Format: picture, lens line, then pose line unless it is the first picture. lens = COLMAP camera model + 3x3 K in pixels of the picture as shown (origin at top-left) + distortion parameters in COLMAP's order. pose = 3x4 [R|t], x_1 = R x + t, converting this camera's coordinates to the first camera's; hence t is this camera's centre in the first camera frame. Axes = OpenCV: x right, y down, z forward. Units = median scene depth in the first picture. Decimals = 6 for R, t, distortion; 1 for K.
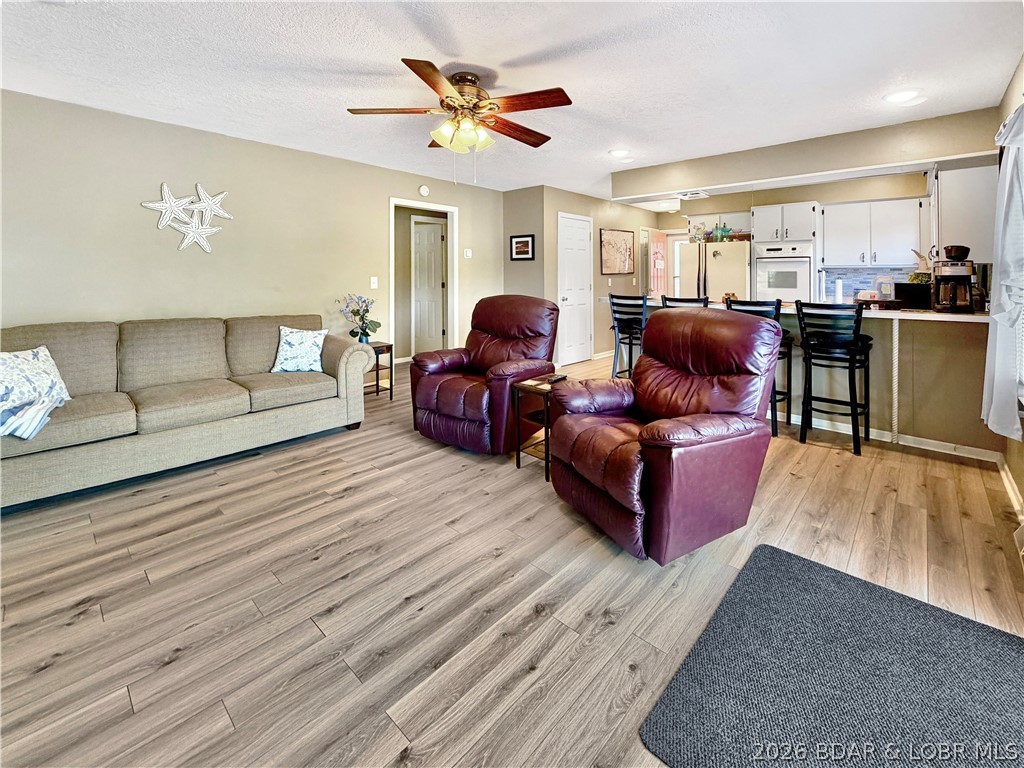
lens RADIAL K [[415.6, 0, 488.9], [0, 415.6, 384.9], [0, 0, 1]] dist [-0.002715, -0.000111]
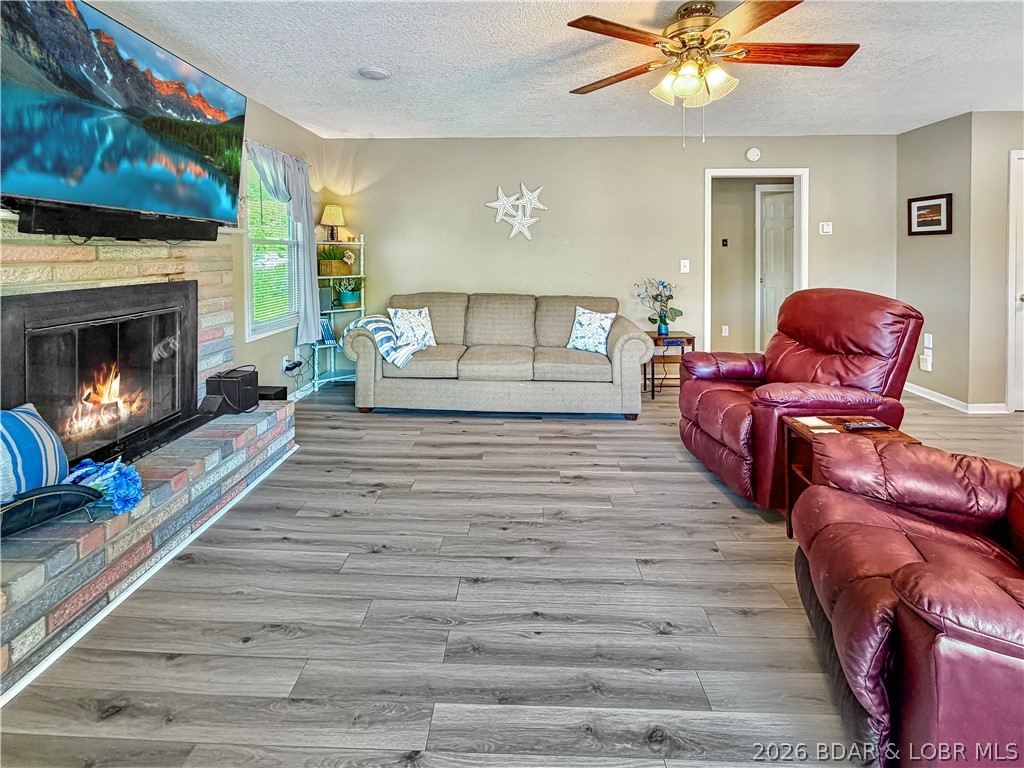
lens RADIAL K [[427.2, 0, 511.2], [0, 427.2, 356.1], [0, 0, 1]] dist [-0.000325, -0.000160]
pose [[0.690037, 0.162416, -0.705315, 0.232410], [-0.179849, 0.982409, 0.050271, -0.055685], [0.701073, 0.092161, 0.707109, 0.166584]]
